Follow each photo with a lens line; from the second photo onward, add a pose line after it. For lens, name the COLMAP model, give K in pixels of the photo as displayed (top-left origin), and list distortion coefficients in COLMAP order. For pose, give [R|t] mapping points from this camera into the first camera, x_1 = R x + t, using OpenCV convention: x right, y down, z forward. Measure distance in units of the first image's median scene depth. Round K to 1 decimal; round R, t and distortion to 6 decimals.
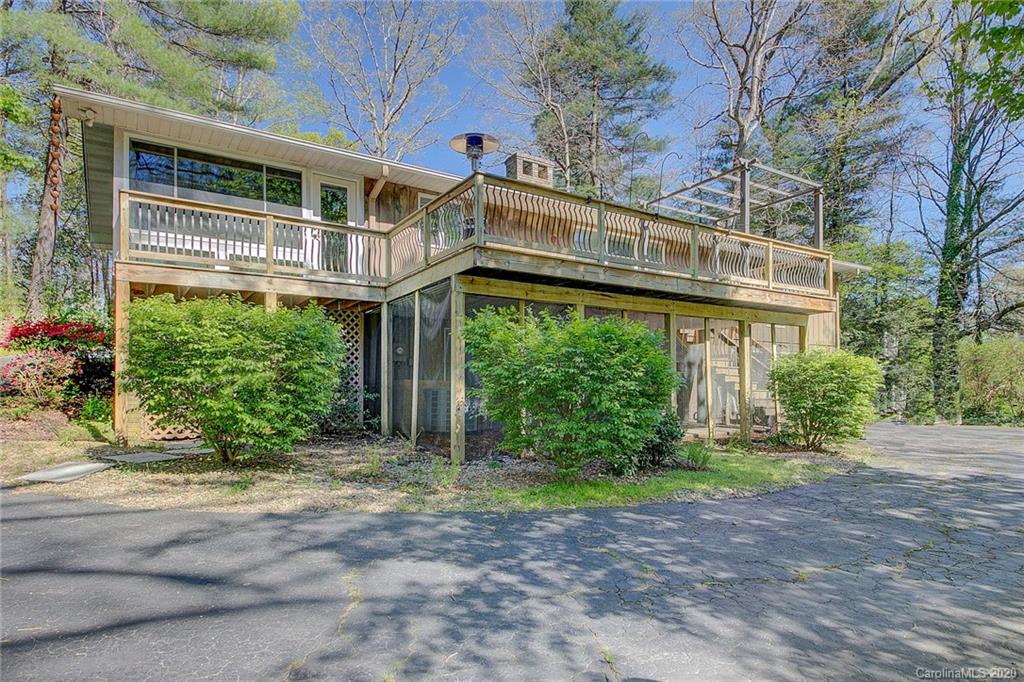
lens RADIAL K [[586.8, 0, 512.0], [0, 586.8, 341.0], [0, 0, 1]] dist [0.003909, -0.001276]
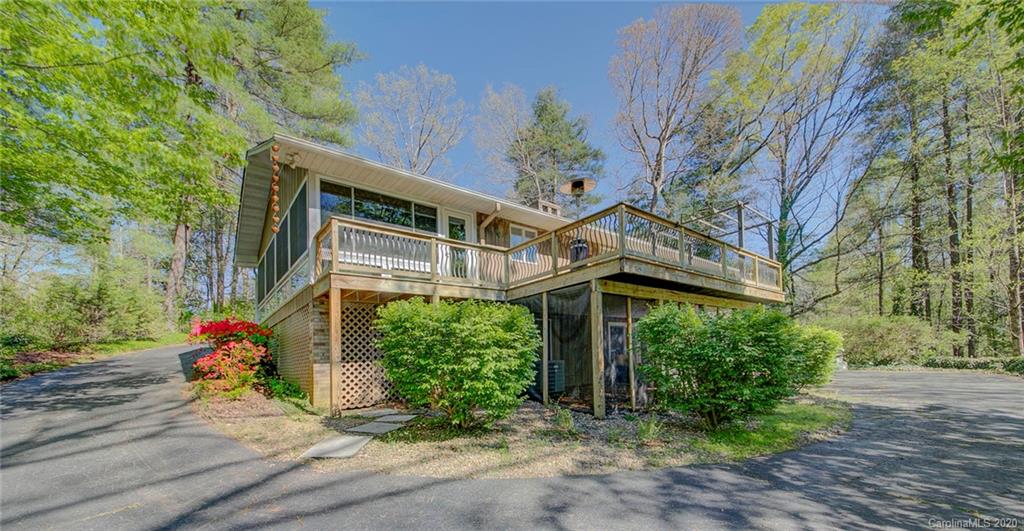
lens RADIAL K [[369.7, 0, 513.0], [0, 369.7, 313.4], [0, 0, 1]] dist [0.001208, 0.000077]
pose [[0.992155, -0.023596, 0.122769, -0.299559], [0.027299, 0.999219, -0.028567, -0.009873], [-0.121999, 0.031694, 0.992024, 0.125931]]
